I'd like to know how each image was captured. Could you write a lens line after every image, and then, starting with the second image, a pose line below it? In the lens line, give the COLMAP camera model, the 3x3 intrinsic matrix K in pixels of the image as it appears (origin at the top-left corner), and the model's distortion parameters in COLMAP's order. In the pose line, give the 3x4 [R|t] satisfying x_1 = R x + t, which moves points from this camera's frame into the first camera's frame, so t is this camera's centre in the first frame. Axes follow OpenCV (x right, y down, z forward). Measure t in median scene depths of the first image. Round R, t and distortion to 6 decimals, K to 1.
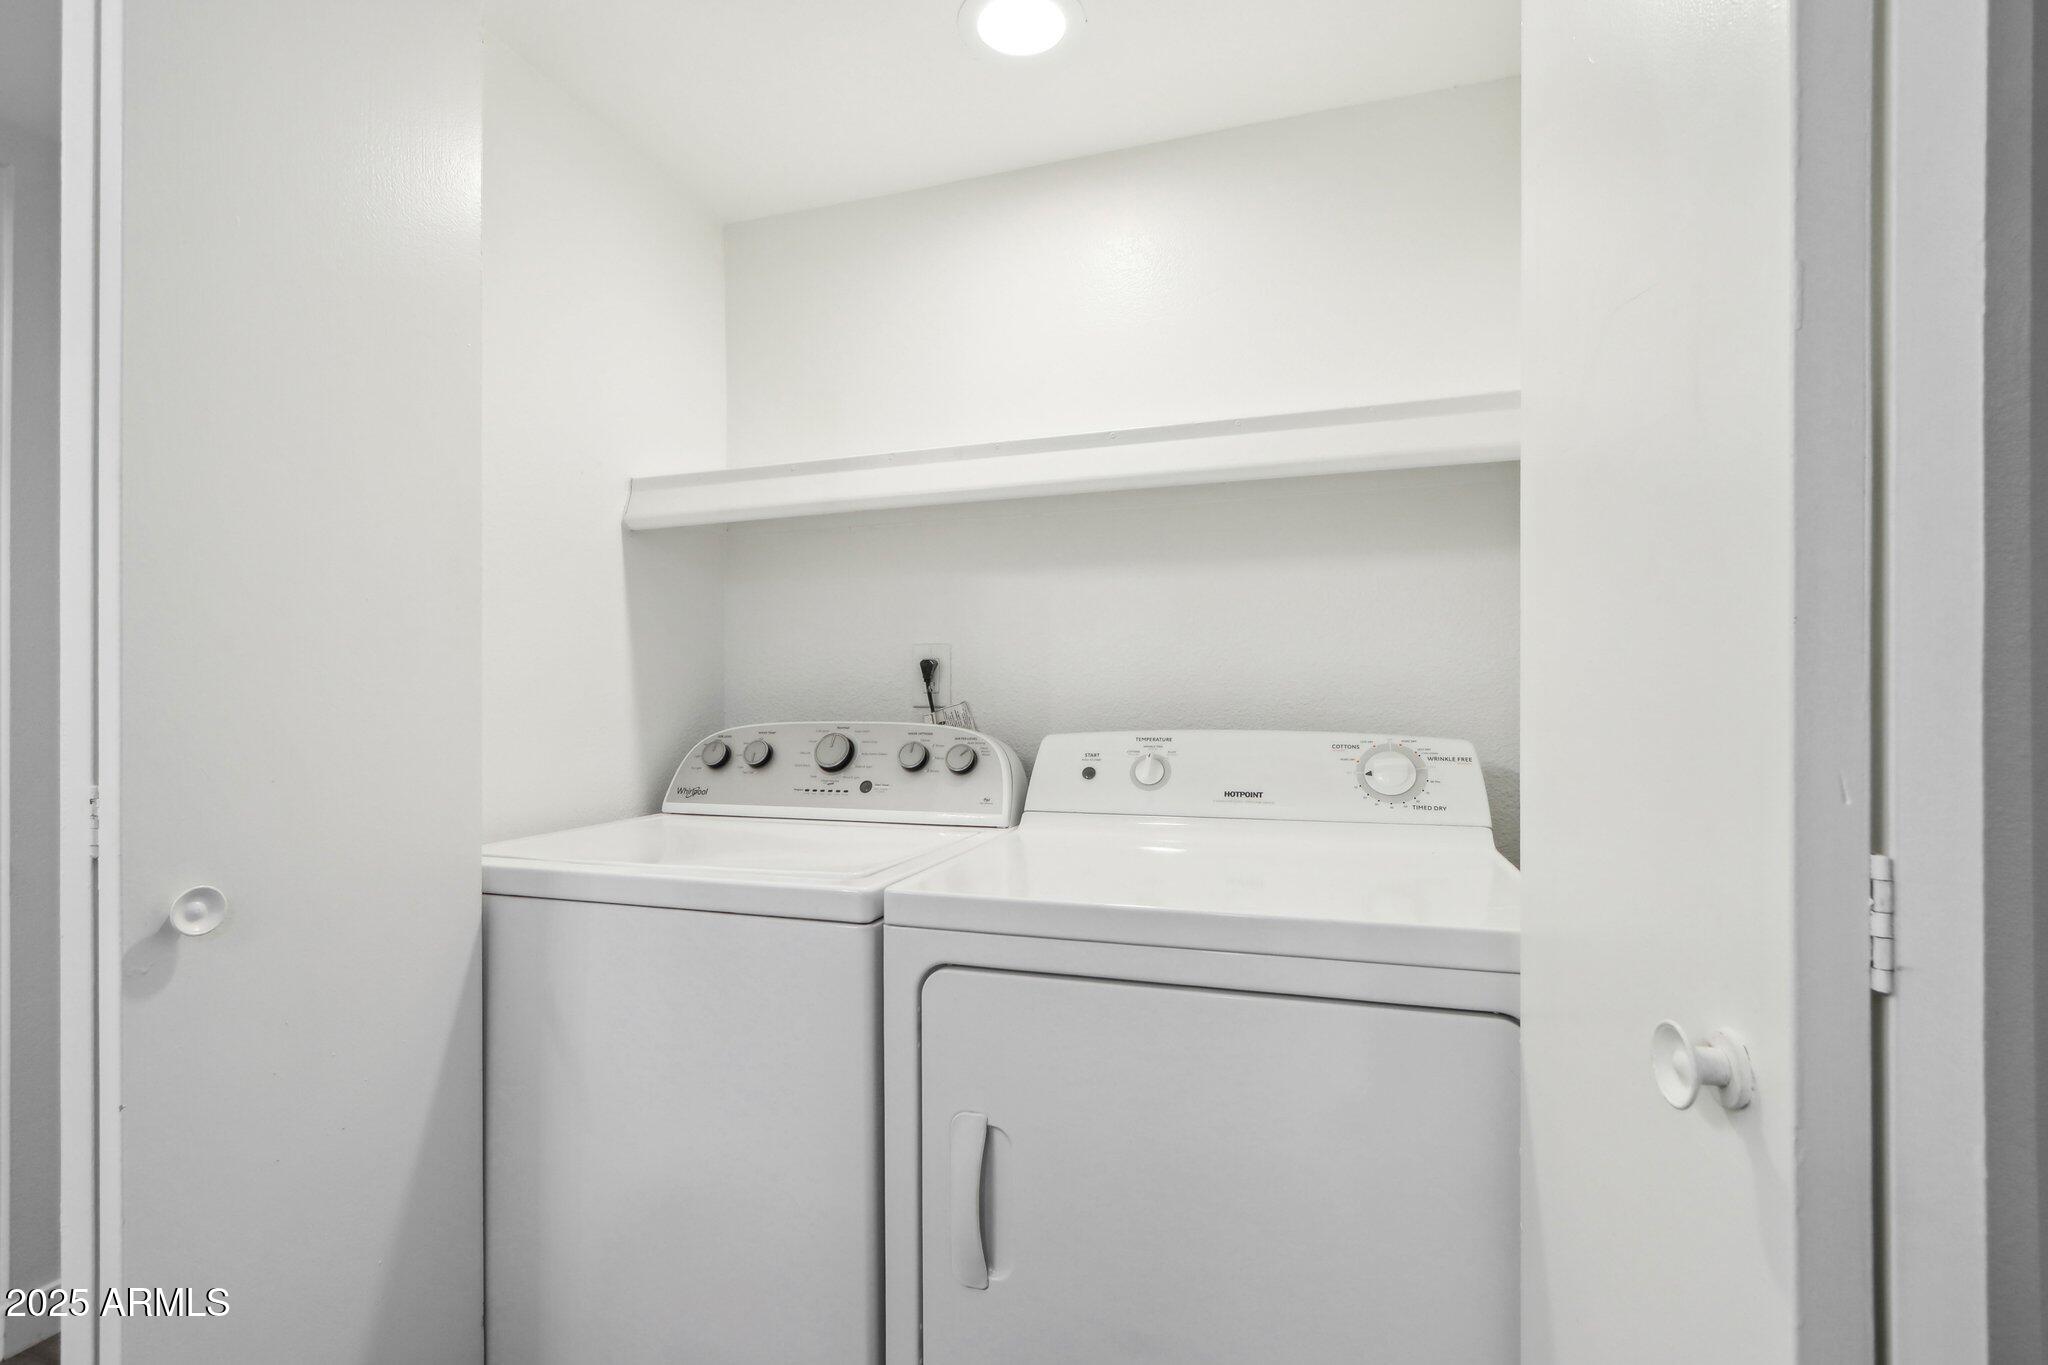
lens RADIAL K [[958.5, 0, 1018.3], [0, 958.5, 691.0], [0, 0, 1]] dist [-0.012134, -0.001309]
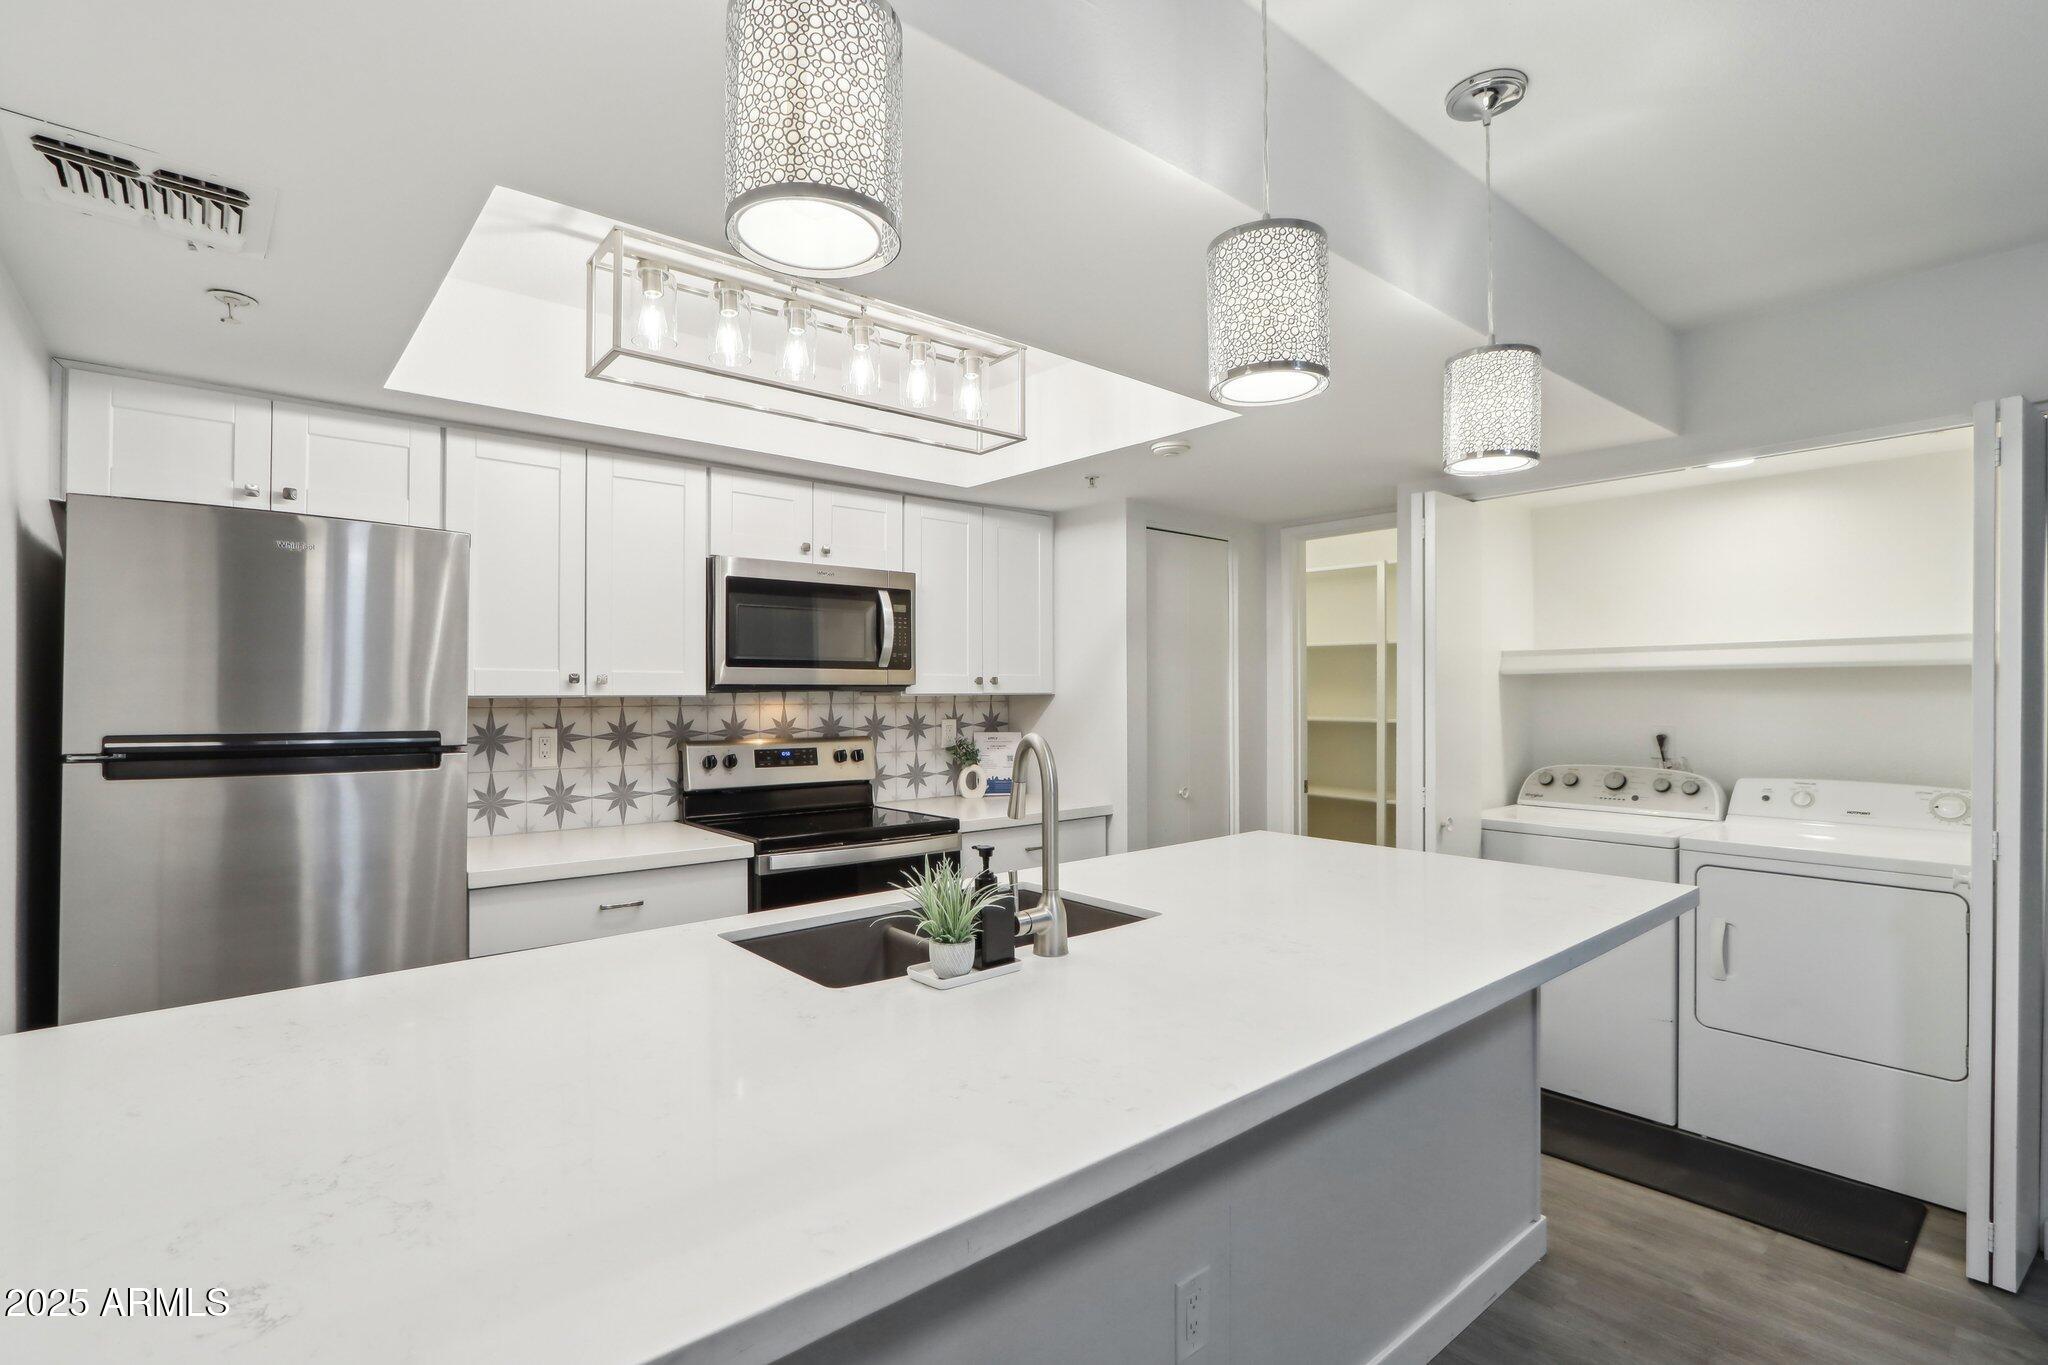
lens RADIAL K [[958.5, 0, 994.0], [0, 958.5, 681.5], [0, 0, 1]] dist [-0.012134, -0.001309]
pose [[0.833186, -0.005384, -0.552966, -0.176328], [0.005908, 0.999982, -0.000834, -0.172120], [0.552961, -0.002572, 0.833203, -1.610239]]
